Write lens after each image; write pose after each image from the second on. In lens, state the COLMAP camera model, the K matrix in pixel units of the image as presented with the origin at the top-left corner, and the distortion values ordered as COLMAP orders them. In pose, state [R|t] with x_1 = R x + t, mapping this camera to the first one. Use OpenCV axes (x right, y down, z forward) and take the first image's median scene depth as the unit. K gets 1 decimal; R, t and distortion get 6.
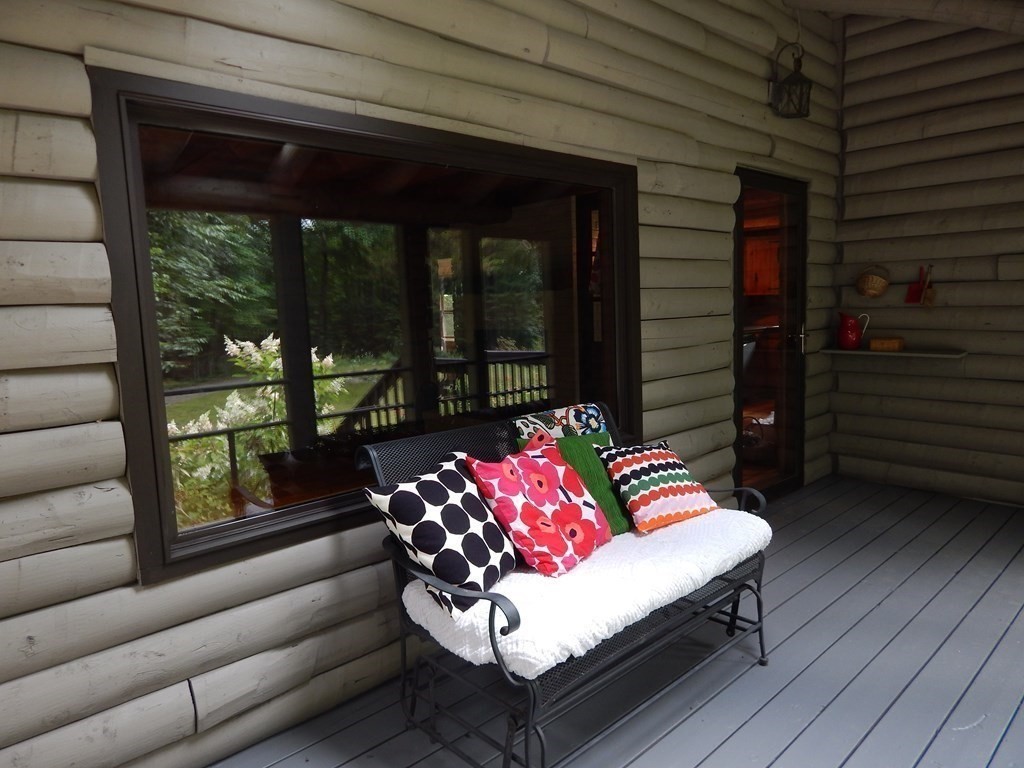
lens RADIAL K [[680.8, 0, 512.0], [0, 680.8, 384.0], [0, 0, 1]] dist [-0.004881, -0.004351]
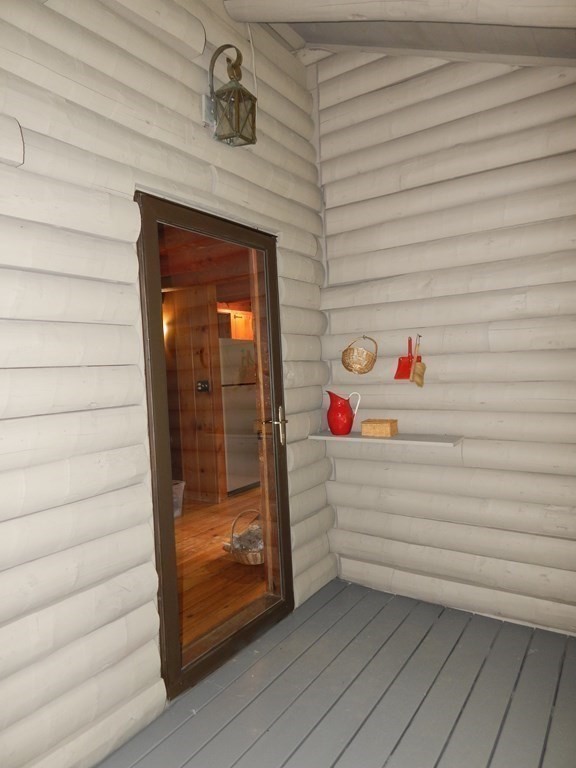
lens RADIAL K [[506.7, 0, 288.0], [0, 506.7, 384.0], [0, 0, 1]] dist [0.003167, -0.006435]
pose [[0.974959, -0.020754, 0.221413, 0.323003], [0.041297, 0.995214, -0.088559, -0.066169], [-0.218515, 0.095485, 0.971151, 0.435778]]
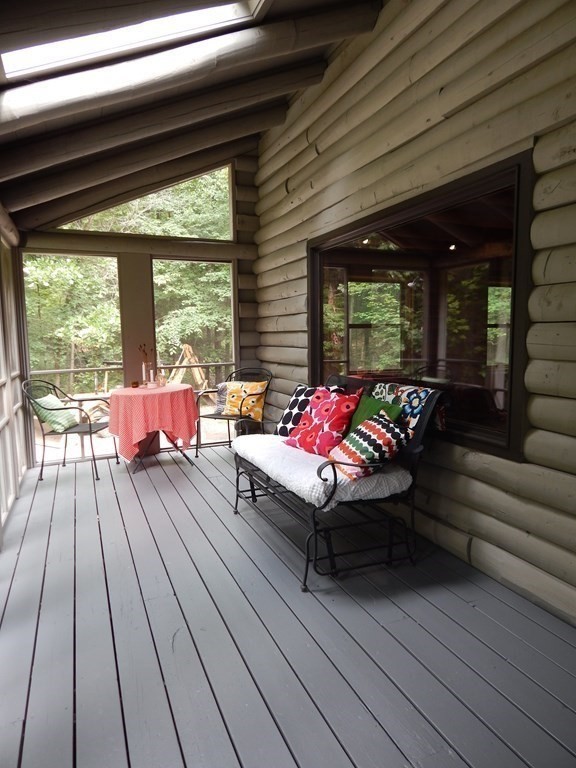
lens RADIAL K [[506.7, 0, 288.0], [0, 506.7, 384.0], [0, 0, 1]] dist [0.003167, -0.006435]
pose [[-0.355034, 0.134459, -0.925133, 0.734121], [-0.083463, 0.981092, 0.174623, -0.082847], [0.931120, 0.139211, -0.337098, 0.749324]]
